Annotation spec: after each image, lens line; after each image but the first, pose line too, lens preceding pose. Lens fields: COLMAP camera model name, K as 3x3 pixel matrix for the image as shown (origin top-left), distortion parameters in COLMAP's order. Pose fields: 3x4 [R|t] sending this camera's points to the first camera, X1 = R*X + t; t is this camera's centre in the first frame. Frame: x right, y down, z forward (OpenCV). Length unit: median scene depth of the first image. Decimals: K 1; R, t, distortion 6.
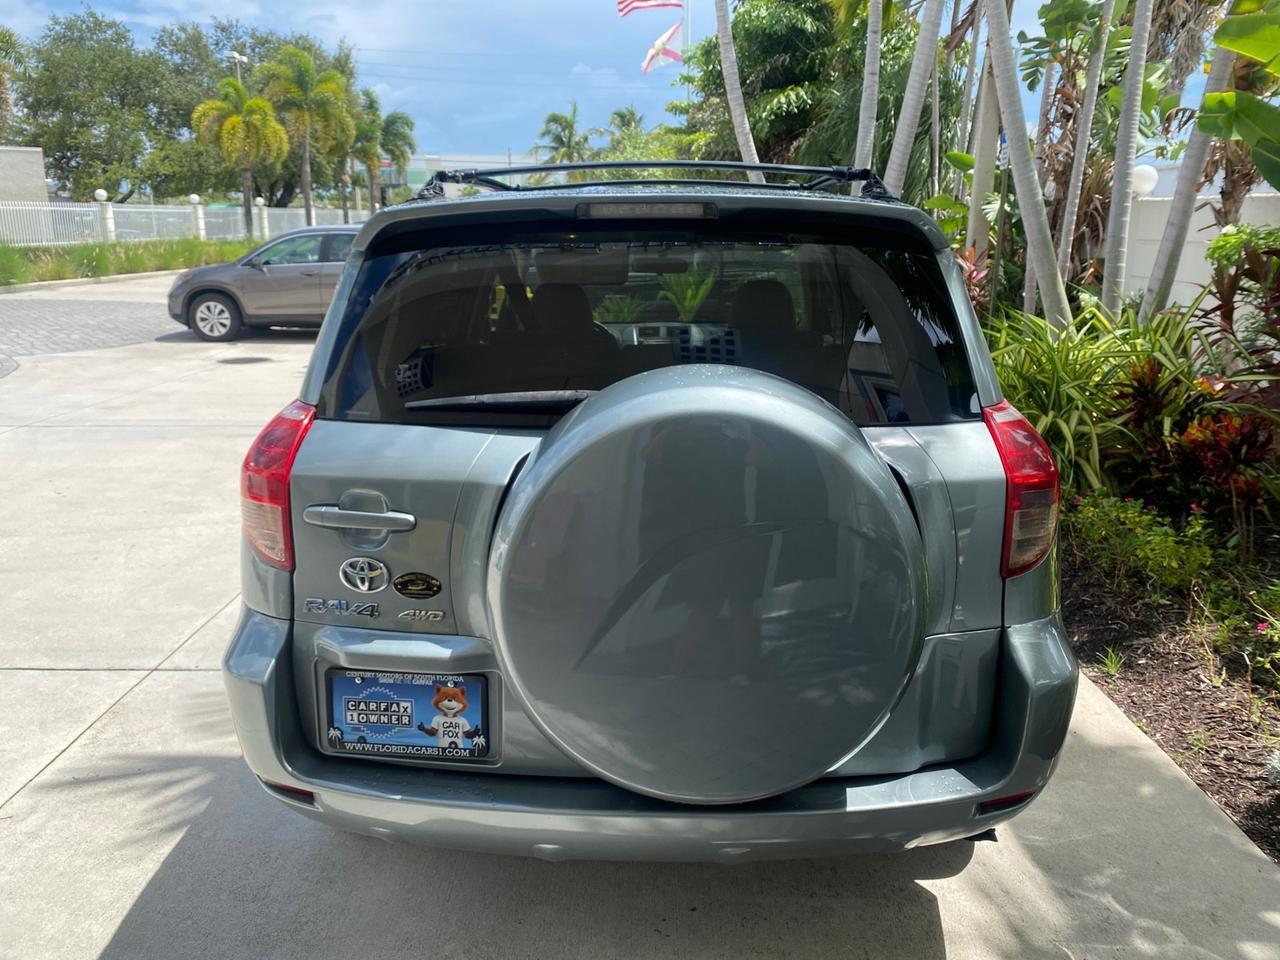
lens RADIAL K [[992.8, 0, 640.7], [0, 992.8, 478.3], [0, 0, 1]] dist [-0.000645, 0.006513]
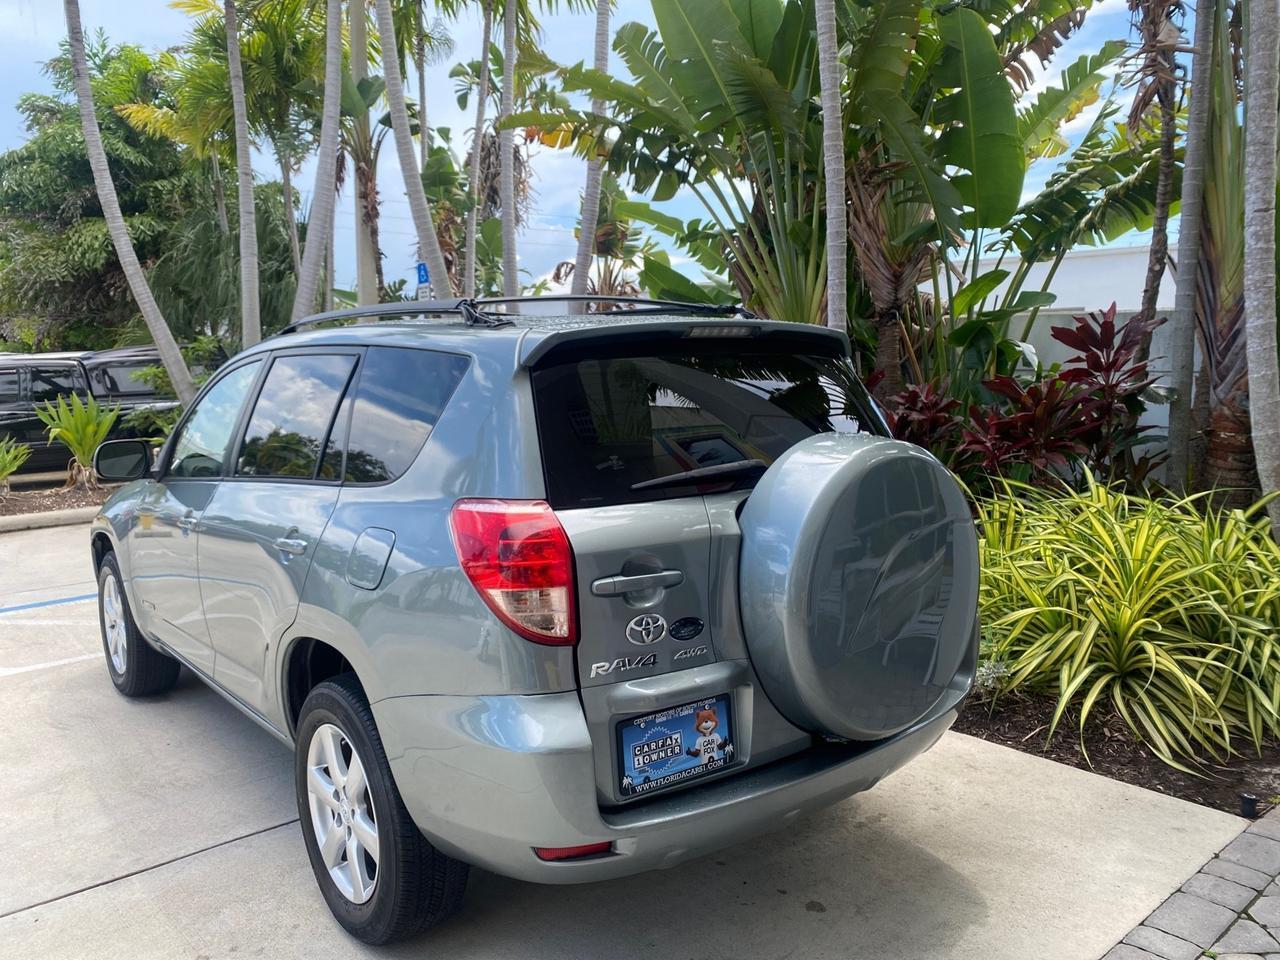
lens RADIAL K [[989.6, 0, 639.6], [0, 989.6, 470.7], [0, 0, 1]] dist [0.009990, -0.001538]
pose [[0.751269, -0.090443, 0.653770, -0.317370], [0.178642, 0.981456, -0.069508, -0.002539], [-0.635359, 0.169010, 0.753495, 0.026994]]
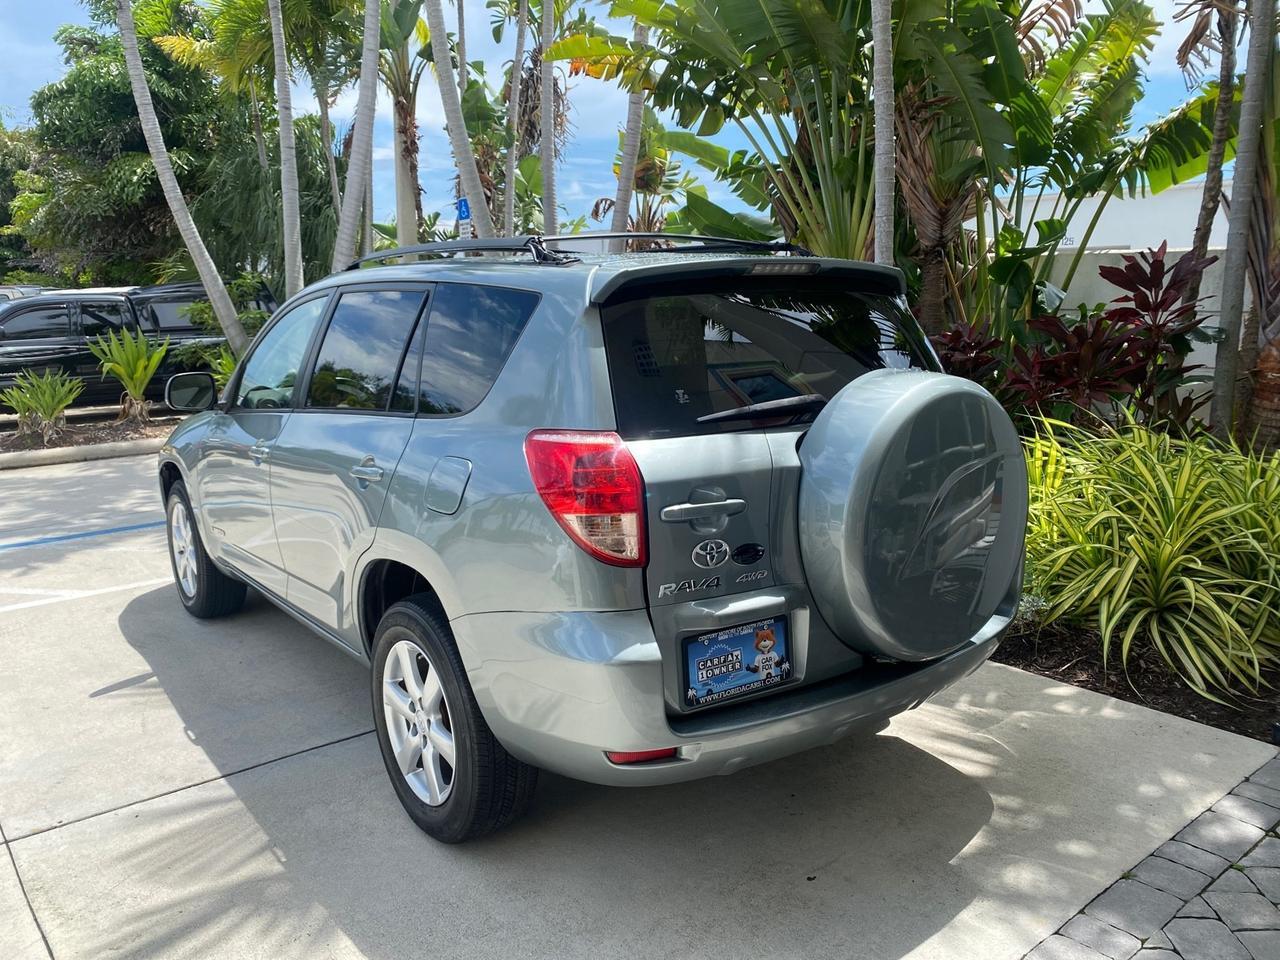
lens RADIAL K [[992.0, 0, 641.5], [0, 992.0, 468.1], [0, 0, 1]] dist [0.010341, -0.000878]
pose [[0.770569, -0.121521, 0.625665, -0.341787], [0.169083, 0.985458, -0.016840, -0.000925], [-0.614520, 0.118766, 0.779910, 0.020190]]
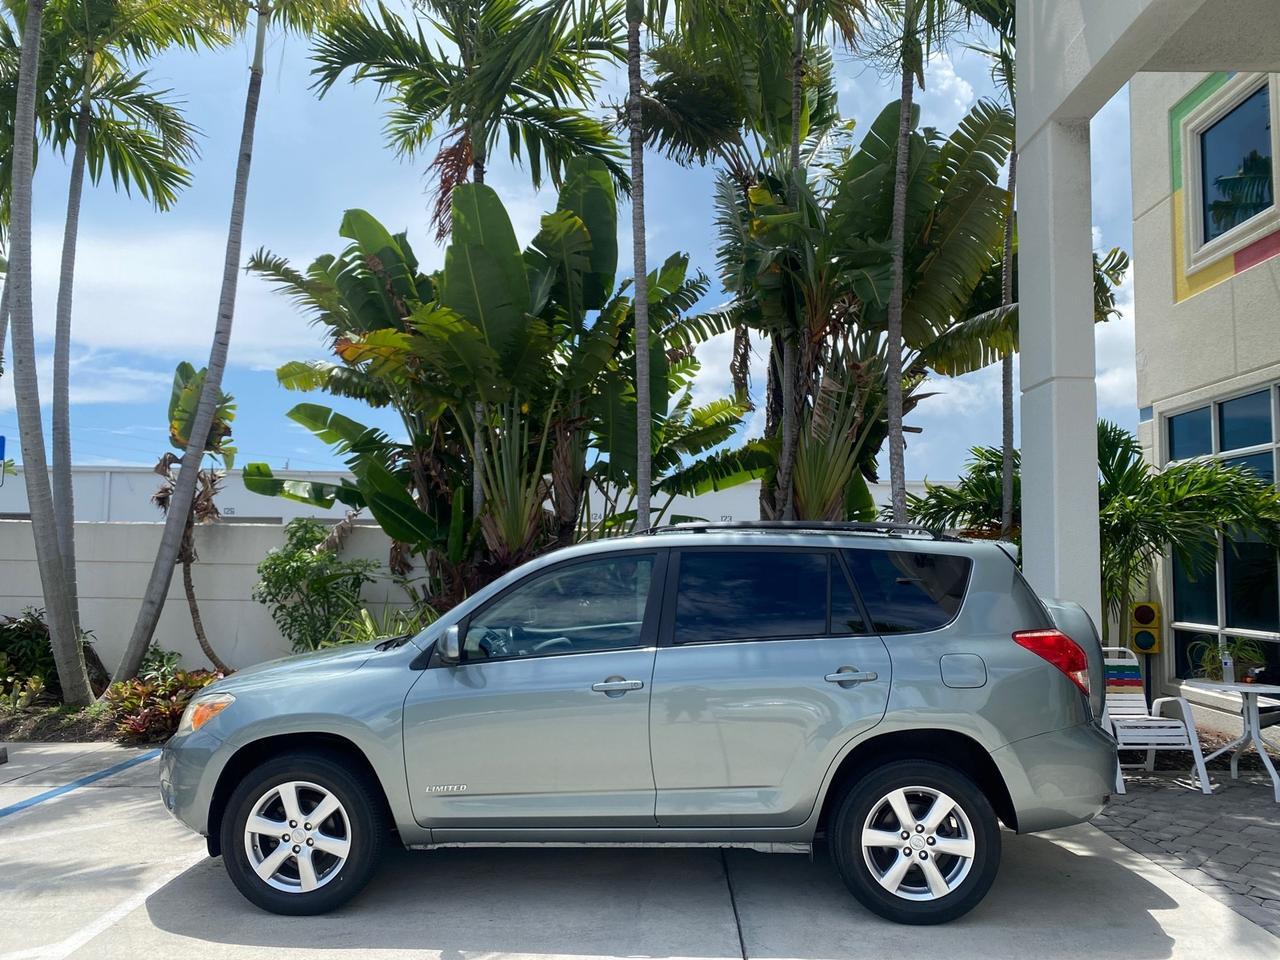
lens RADIAL K [[989.9, 0, 640.7], [0, 989.9, 474.4], [0, 0, 1]] dist [0.013486, -0.009470]
pose [[0.007930, 0.081731, 0.996623, -0.870989], [0.236084, 0.968327, -0.081289, -0.150467], [-0.971700, 0.235932, -0.011617, 0.618425]]
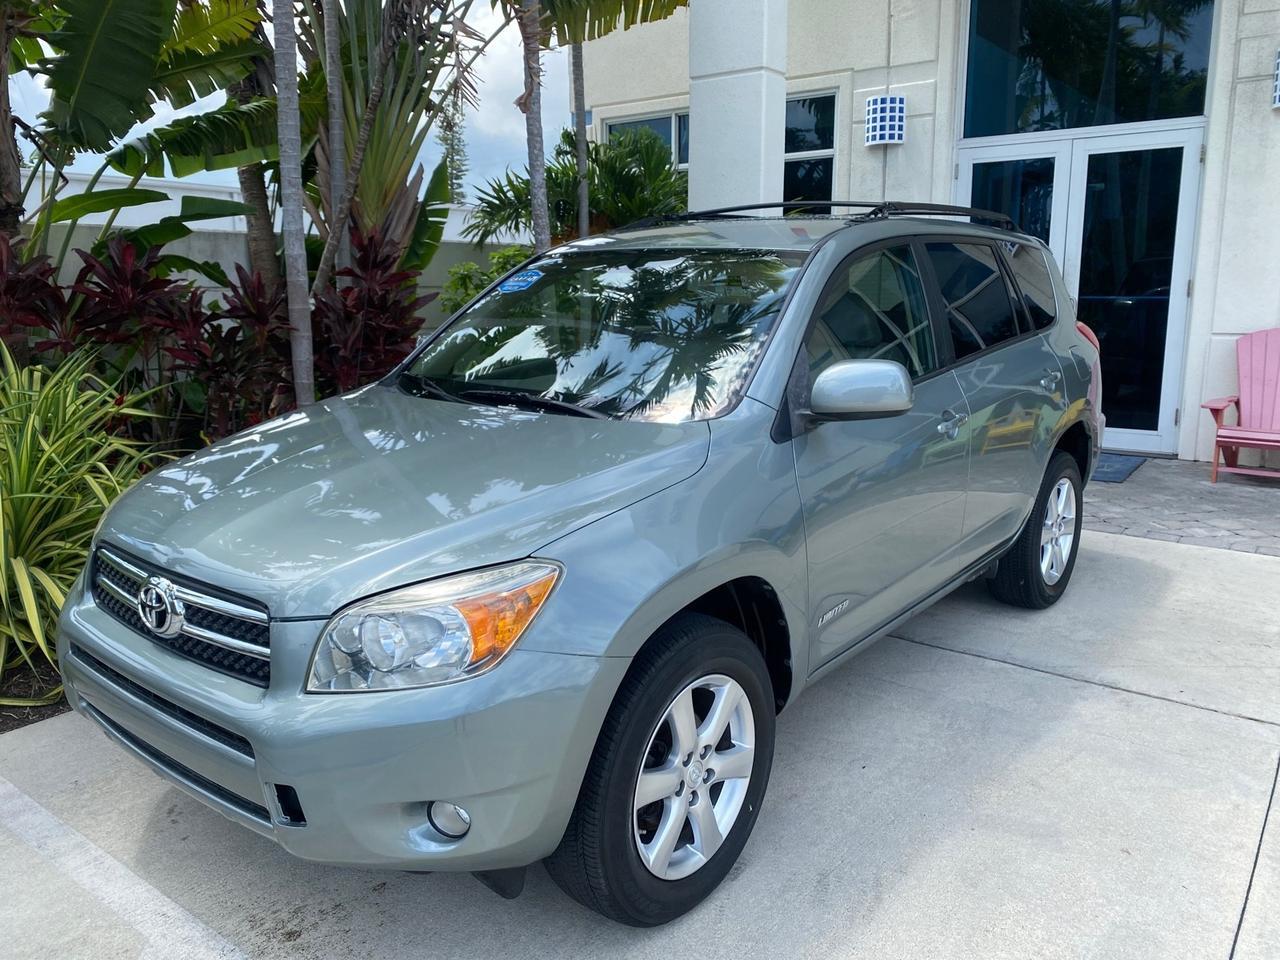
lens RADIAL K [[989.6, 0, 639.6], [0, 989.6, 470.7], [0, 0, 1]] dist [0.009990, -0.001538]
pose [[-0.794689, -0.114539, 0.596112, -0.320987], [0.153420, 0.912253, 0.379811, -0.271938], [-0.587308, 0.393288, -0.707385, 1.163213]]
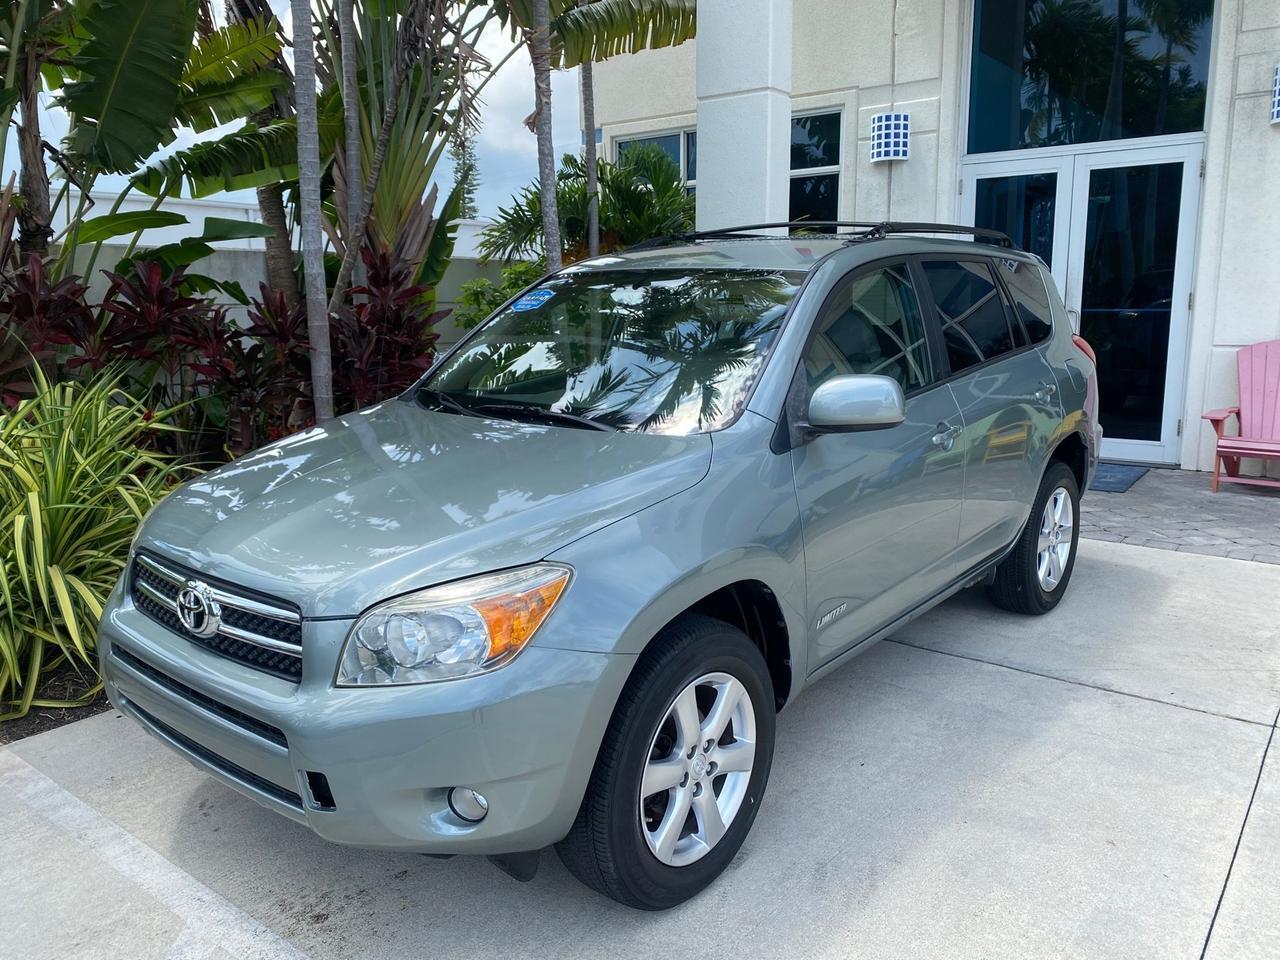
lens RADIAL K [[989.6, 0, 639.6], [0, 989.6, 470.7], [0, 0, 1]] dist [0.009990, -0.001538]
pose [[-0.788201, -0.105194, 0.606360, -0.336541], [0.160027, 0.916356, 0.366991, -0.279597], [-0.594247, 0.386297, -0.705439, 1.178791]]
